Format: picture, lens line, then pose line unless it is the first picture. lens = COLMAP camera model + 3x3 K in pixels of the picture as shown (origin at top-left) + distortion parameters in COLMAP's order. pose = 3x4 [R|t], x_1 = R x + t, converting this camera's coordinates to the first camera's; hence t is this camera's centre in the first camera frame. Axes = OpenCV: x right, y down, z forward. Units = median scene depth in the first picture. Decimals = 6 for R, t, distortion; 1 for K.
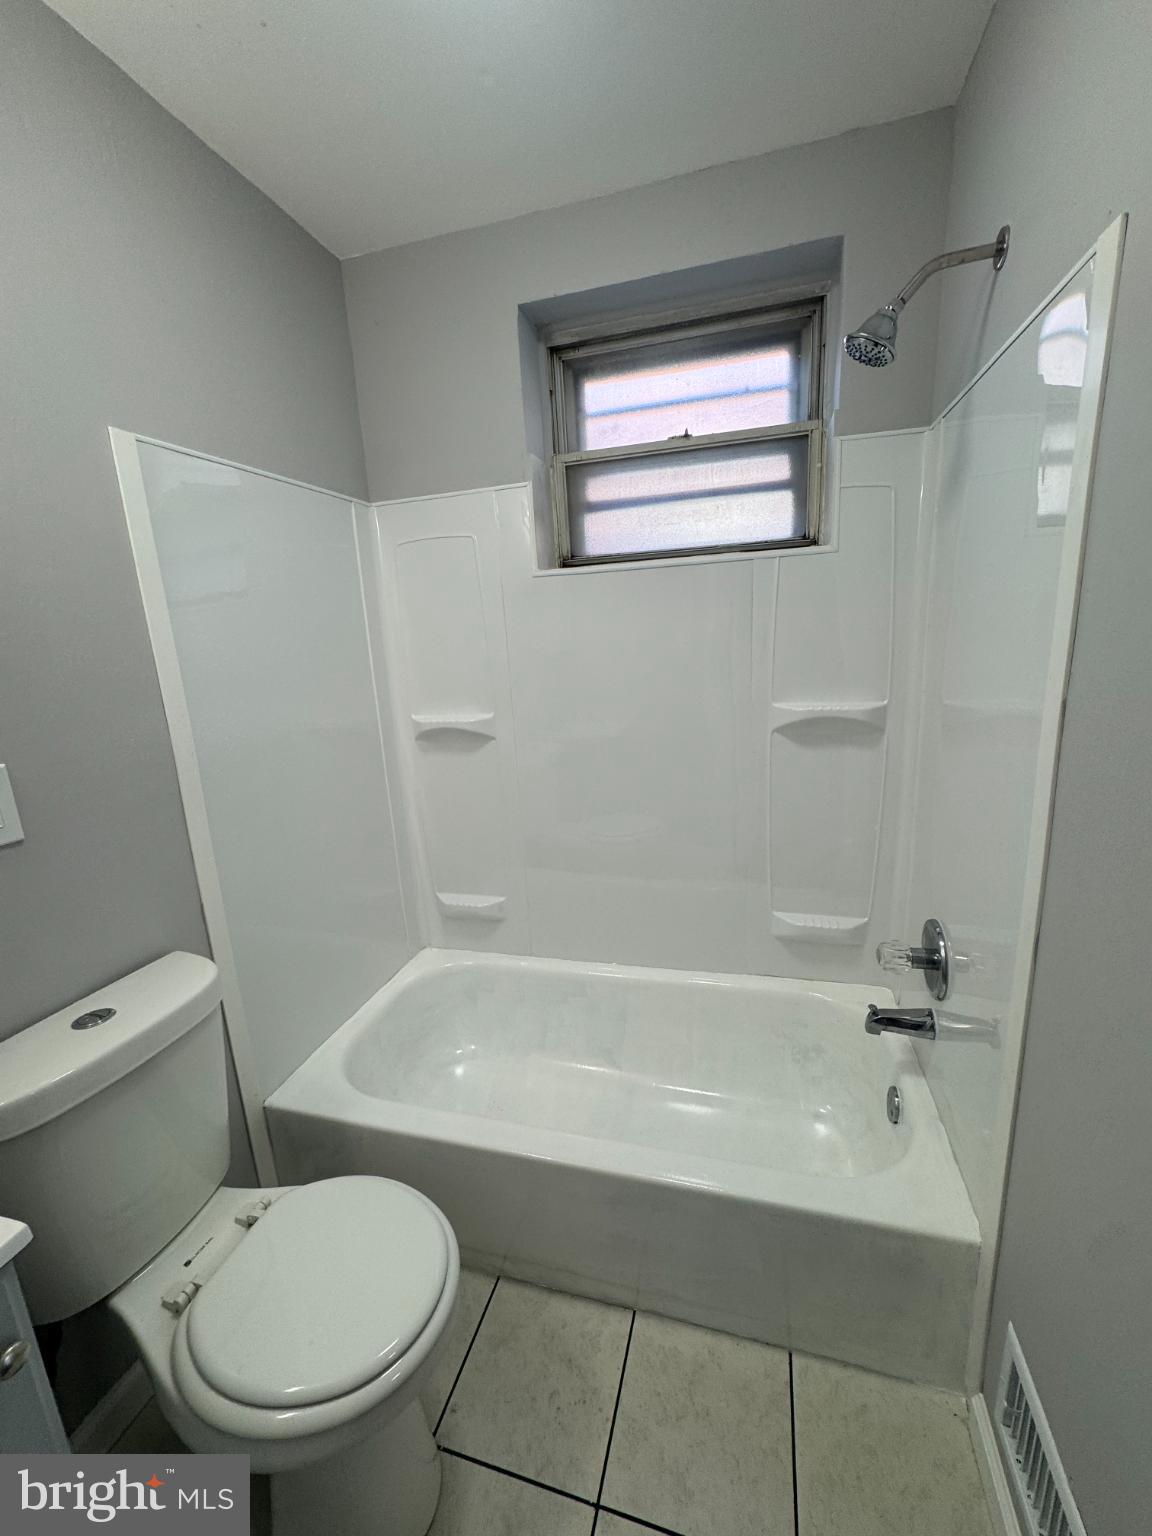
lens RADIAL K [[611.5, 0, 578.5], [0, 611.5, 766.1], [0, 0, 1]] dist [-0.006251, 0.001638]
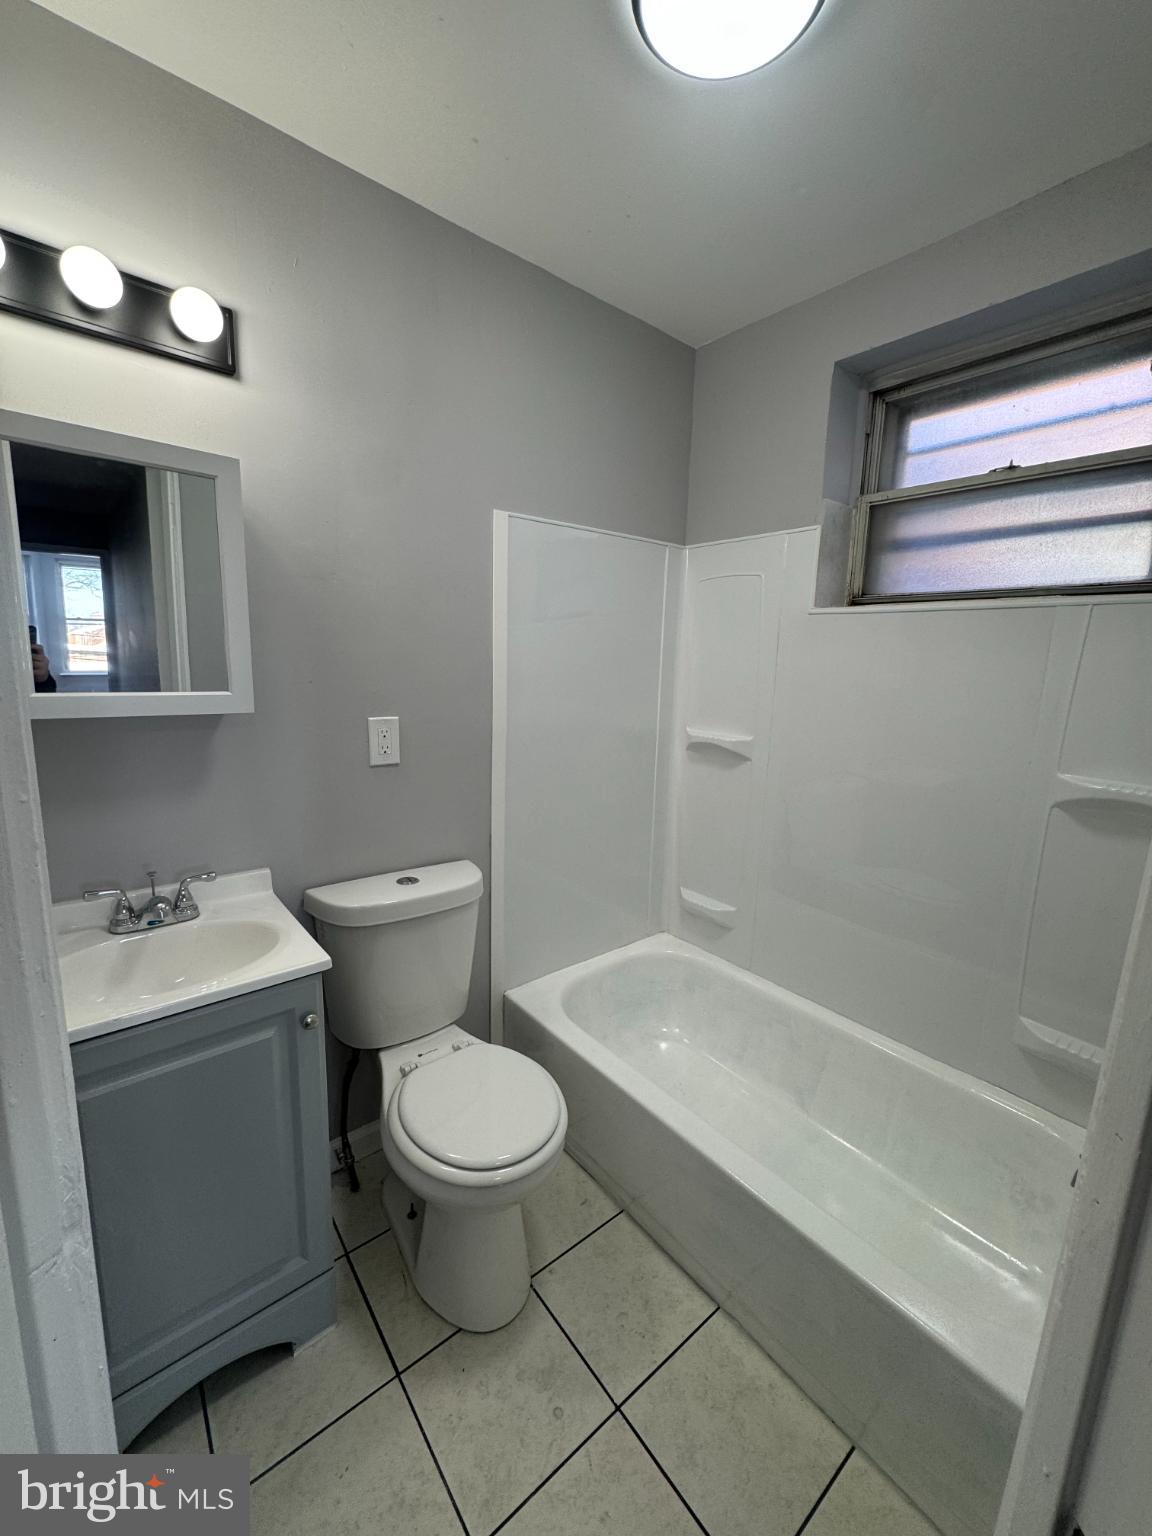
lens RADIAL K [[611.5, 0, 576.6], [0, 611.5, 766.4], [0, 0, 1]] dist [-0.006251, 0.001638]
pose [[0.817087, 0.177898, -0.548381, 0.220548], [-0.194331, 0.980521, 0.028534, -0.005758], [0.542775, 0.083252, 0.835742, -0.069998]]
